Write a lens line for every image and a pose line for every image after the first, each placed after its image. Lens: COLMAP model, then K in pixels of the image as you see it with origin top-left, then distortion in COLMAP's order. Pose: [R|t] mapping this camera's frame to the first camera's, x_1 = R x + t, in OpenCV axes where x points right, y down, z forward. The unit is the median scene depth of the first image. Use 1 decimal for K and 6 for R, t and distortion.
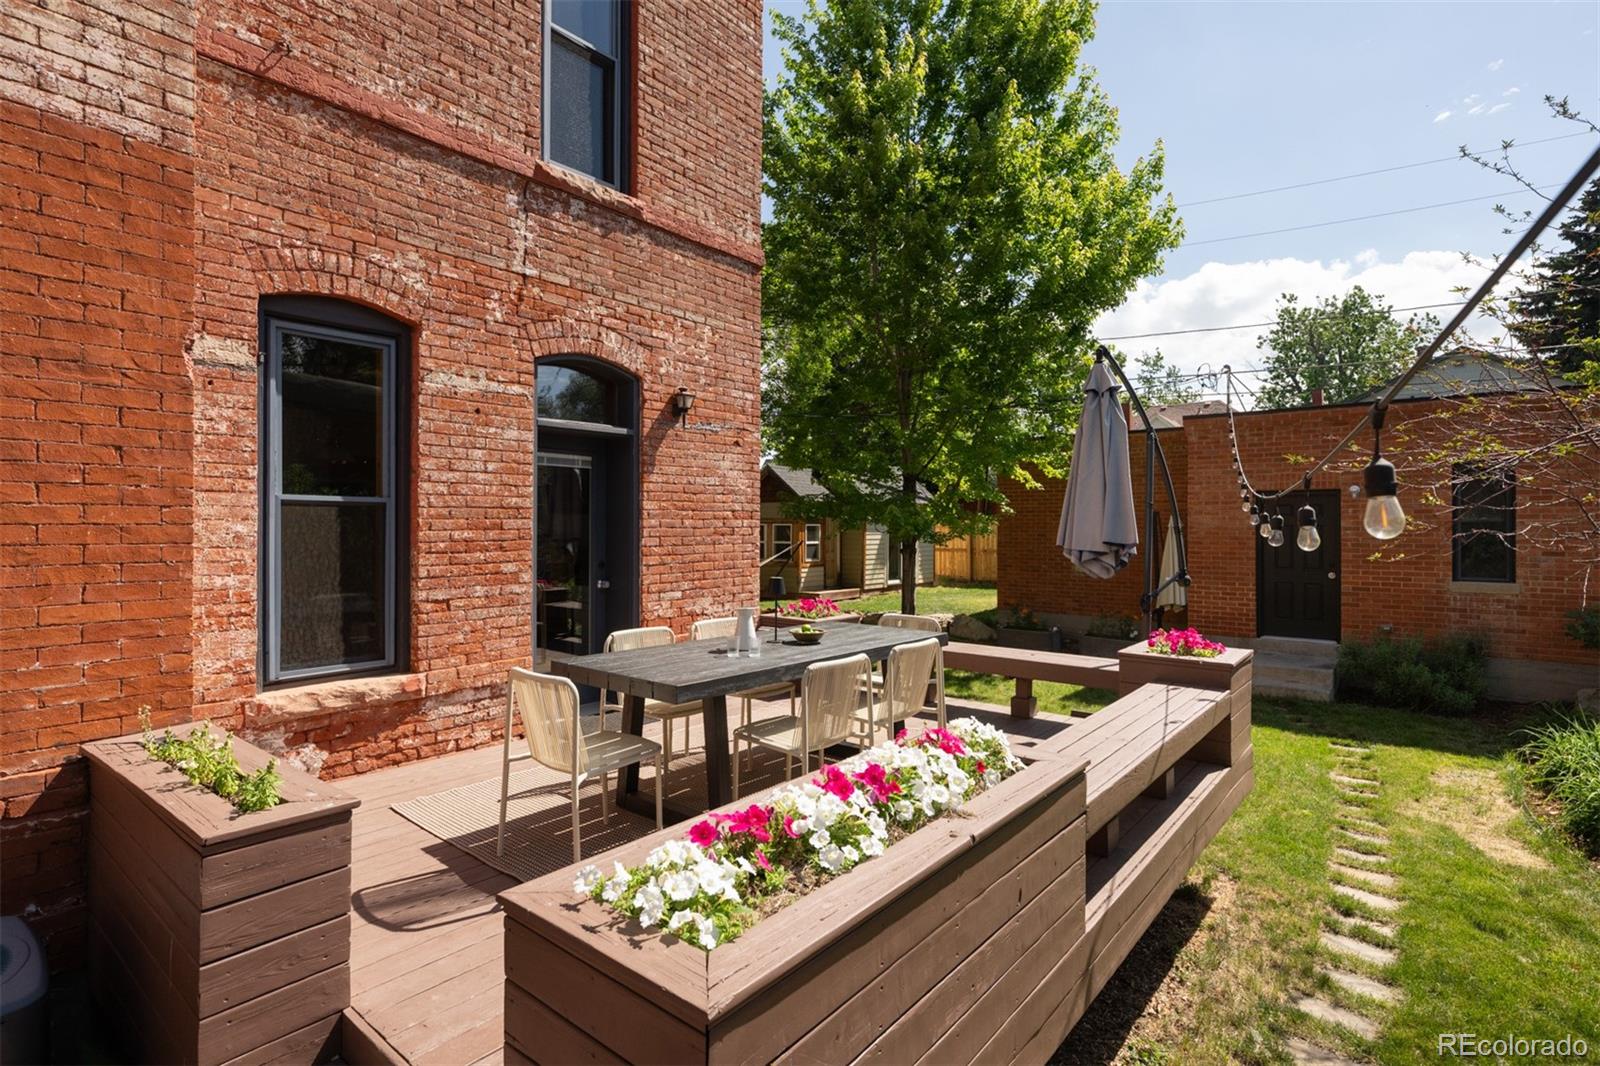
lens RADIAL K [[804.2, 0, 797.4], [0, 804.2, 519.7], [0, 0, 1]] dist [-0.002169, -0.000030]
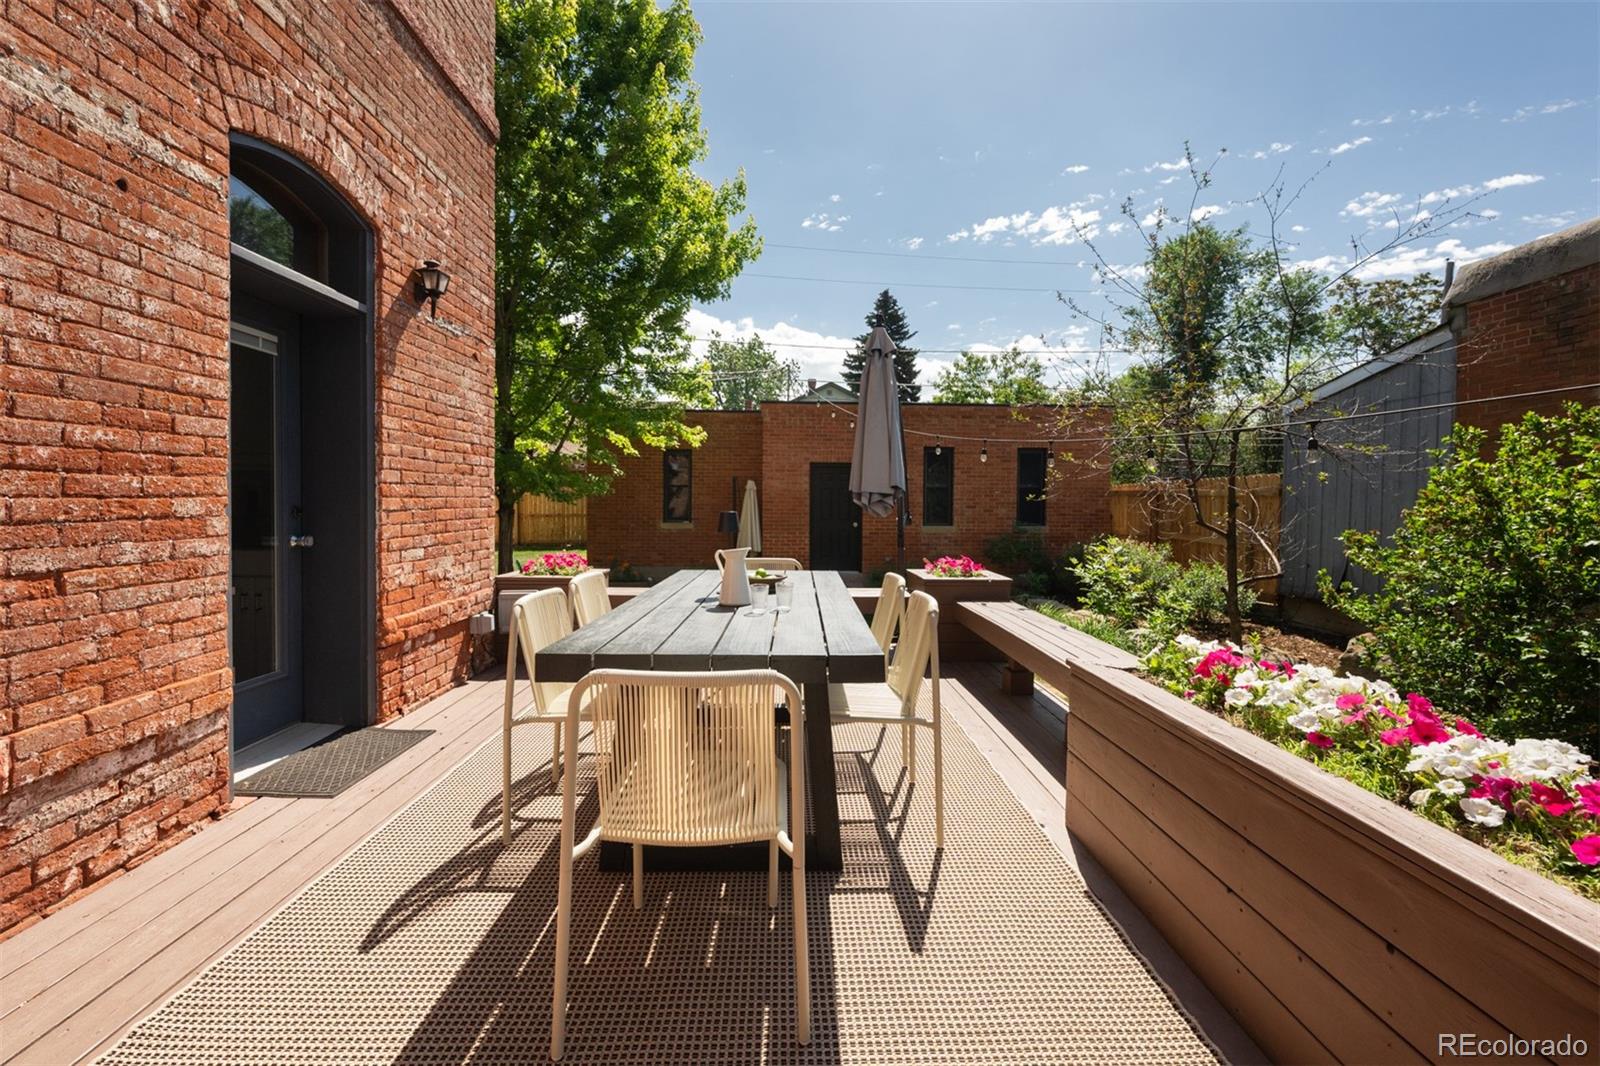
lens RADIAL K [[664.8, 0, 817.2], [0, 664.8, 512.3], [0, 0, 1]] dist [-0.001190, 0.000204]
pose [[0.744665, -0.008131, 0.667389, -0.316945], [-0.009176, 0.999707, 0.022418, 0.046000], [-0.667376, -0.022818, 0.744372, 0.368324]]
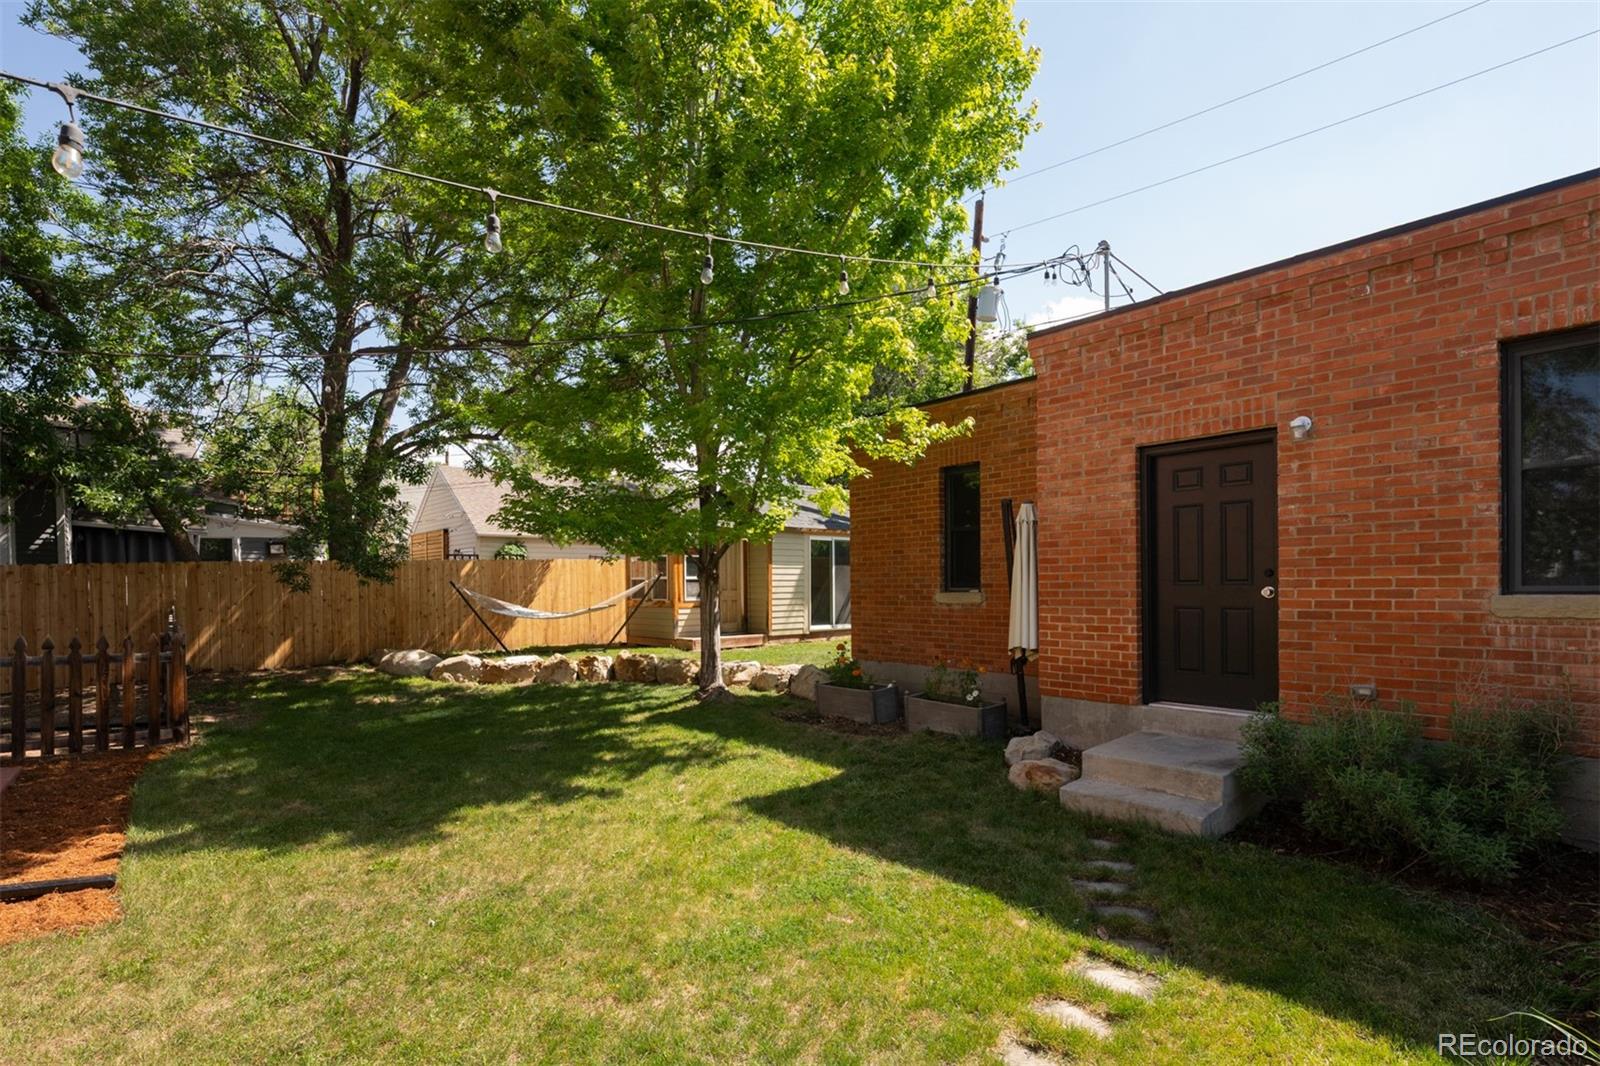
lens RADIAL K [[755.9, 0, 814.3], [0, 755.9, 592.4], [0, 0, 1]] dist [-0.001052, -0.000924]
pose [[0.982050, -0.011218, -0.188286, 0.935956], [0.013712, 0.999835, 0.011948, 0.120452], [0.188121, -0.014315, 0.982042, 0.905493]]
